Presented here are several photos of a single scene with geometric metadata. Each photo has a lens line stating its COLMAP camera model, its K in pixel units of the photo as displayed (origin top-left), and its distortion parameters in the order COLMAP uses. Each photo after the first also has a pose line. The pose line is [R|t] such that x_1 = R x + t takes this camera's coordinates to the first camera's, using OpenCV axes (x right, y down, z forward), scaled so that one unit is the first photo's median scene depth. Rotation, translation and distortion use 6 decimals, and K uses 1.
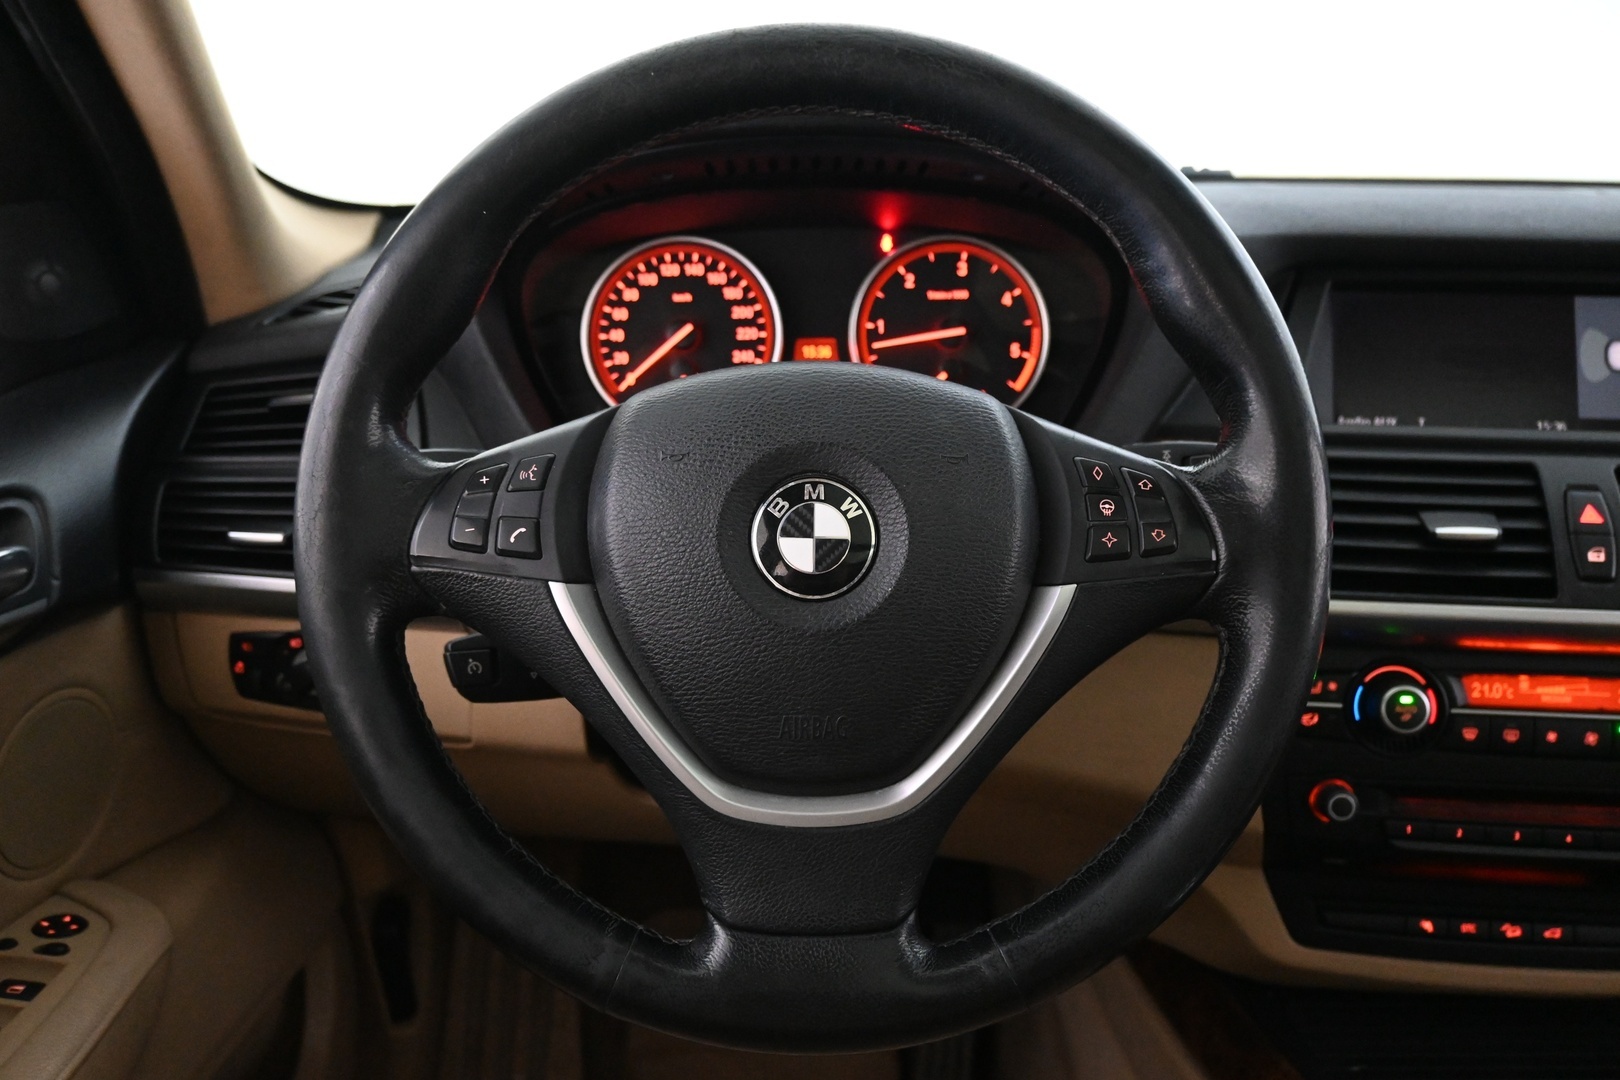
lens RADIAL K [[1405.7, 0, 805.1], [0, 1405.7, 532.5], [0, 0, 1]] dist [0.006028, -0.003393]
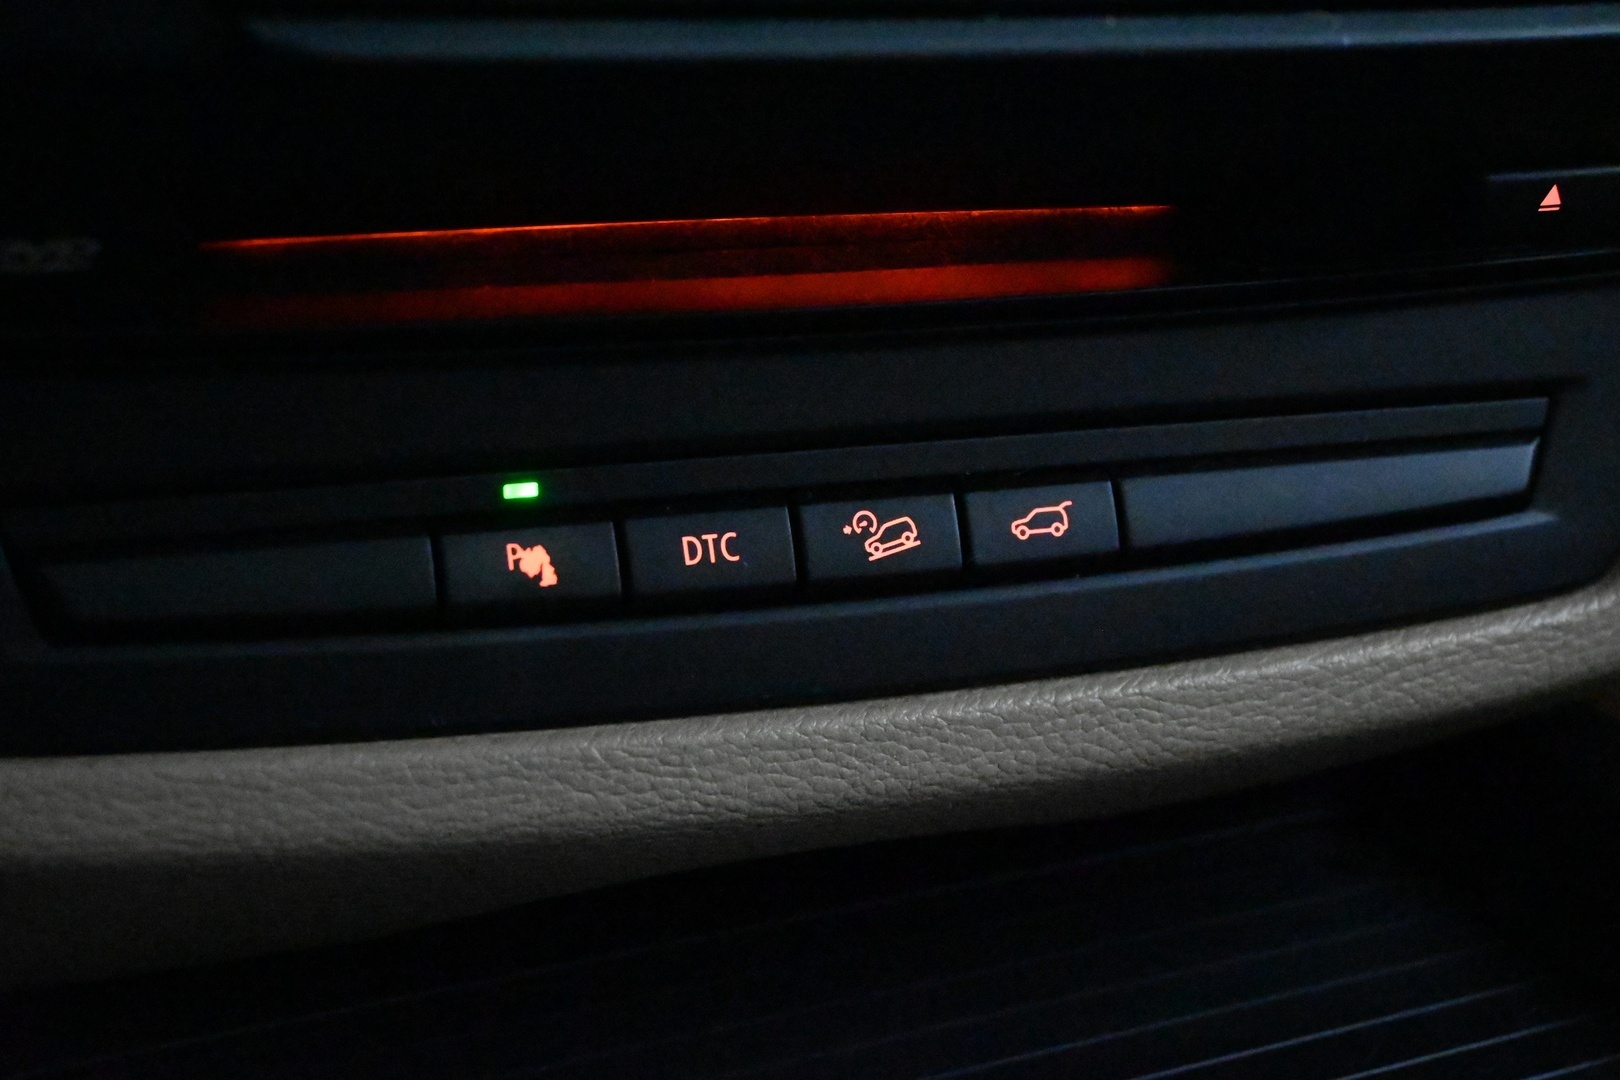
lens RADIAL K [[2785.9, 0, 795.5], [0, 2785.9, 547.2], [0, 0, 1]] dist [0.023200, 0.000000]
pose [[0.889305, -0.115234, 0.442558, 0.298074], [0.086269, 0.992630, 0.085108, 0.250256], [-0.449103, -0.037509, 0.892692, 0.621177]]
